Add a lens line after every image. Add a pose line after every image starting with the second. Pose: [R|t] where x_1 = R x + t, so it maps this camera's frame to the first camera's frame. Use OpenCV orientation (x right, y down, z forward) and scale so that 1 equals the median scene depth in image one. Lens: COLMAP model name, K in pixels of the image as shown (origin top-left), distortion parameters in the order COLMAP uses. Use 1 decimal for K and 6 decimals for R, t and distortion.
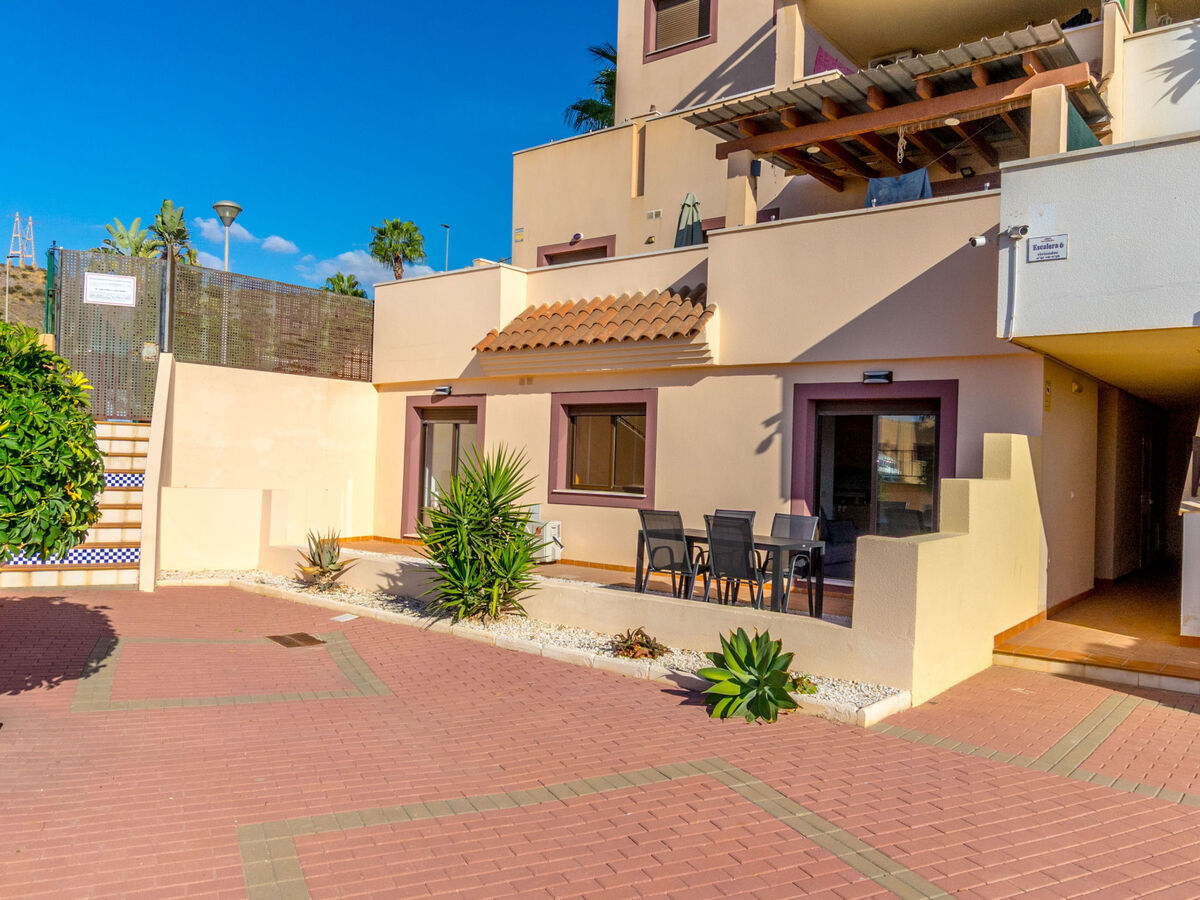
lens RADIAL K [[920.6, 0, 615.7], [0, 920.6, 452.5], [0, 0, 1]] dist [-0.010542, 0.004007]
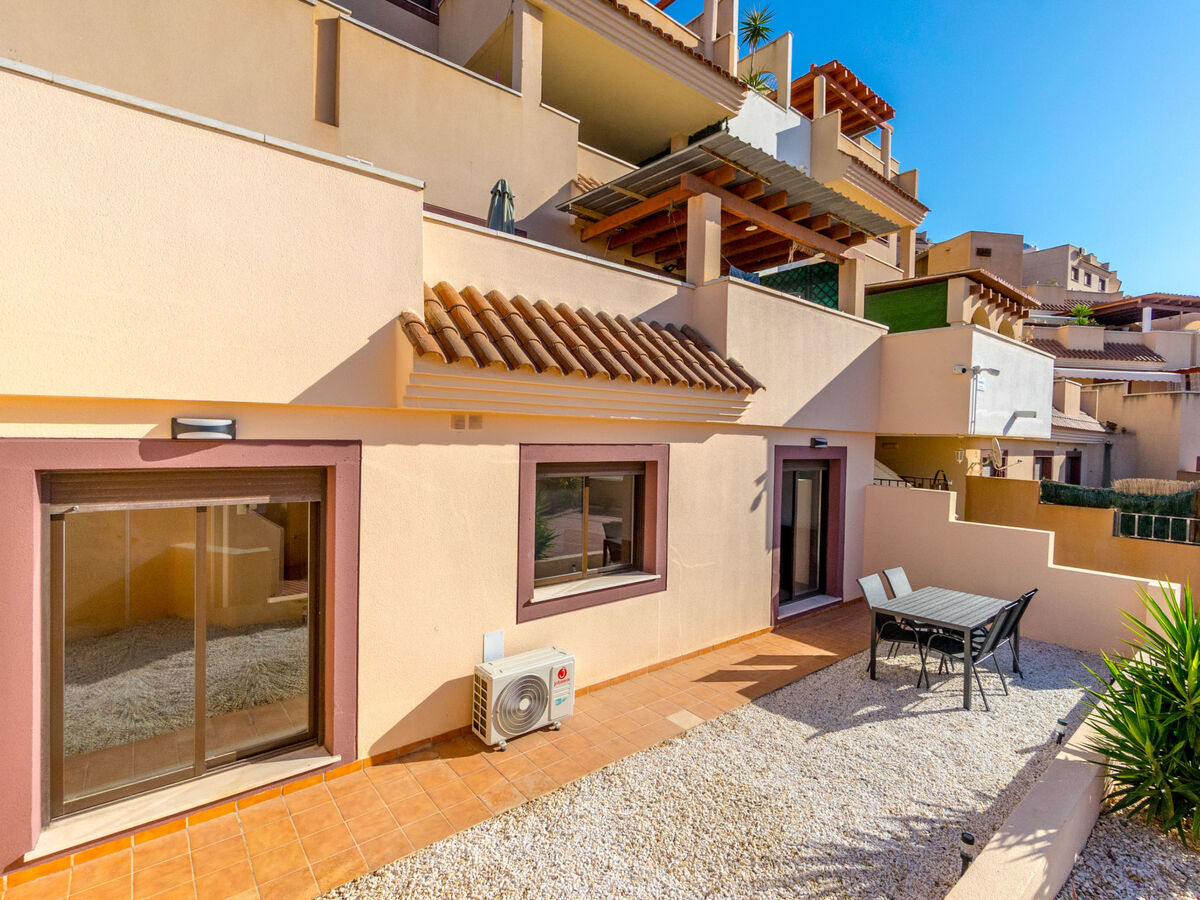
lens RADIAL K [[573.6, 0, 607.1], [0, 573.6, 453.0], [0, 0, 1]] dist [-0.004893, 0.001550]
pose [[0.219592, -0.050324, 0.974293, -0.499743], [-0.022422, 0.998145, 0.056609, -0.095834], [-0.975334, -0.034276, 0.218057, 1.003742]]
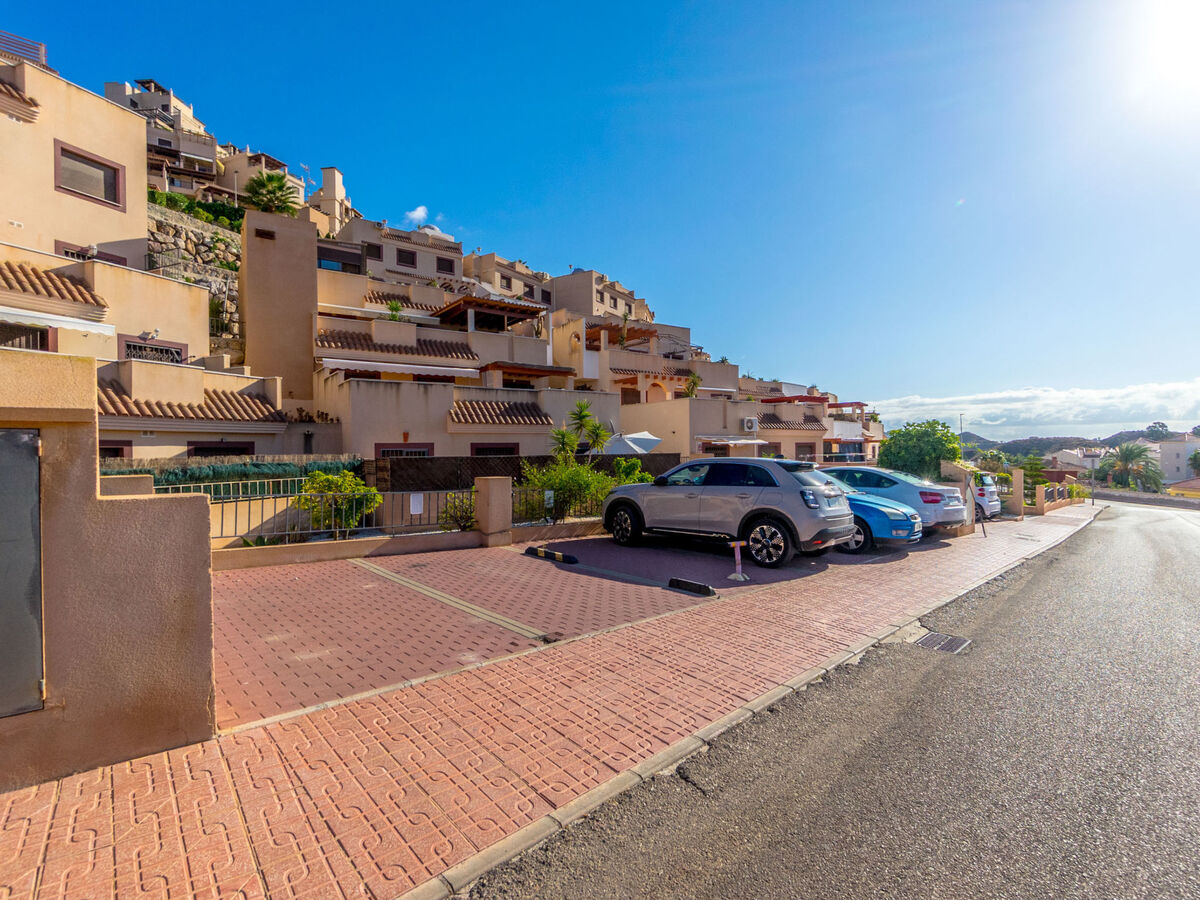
lens RADIAL K [[573.6, 0, 603.1], [0, 573.6, 449.5], [0, 0, 1]] dist [-0.004893, 0.001550]
pose [[-0.258920, -0.025578, 0.965560, -0.337674], [-0.001018, 0.999656, 0.026209, -0.058809], [-0.965898, 0.005803, -0.258857, -0.427396]]
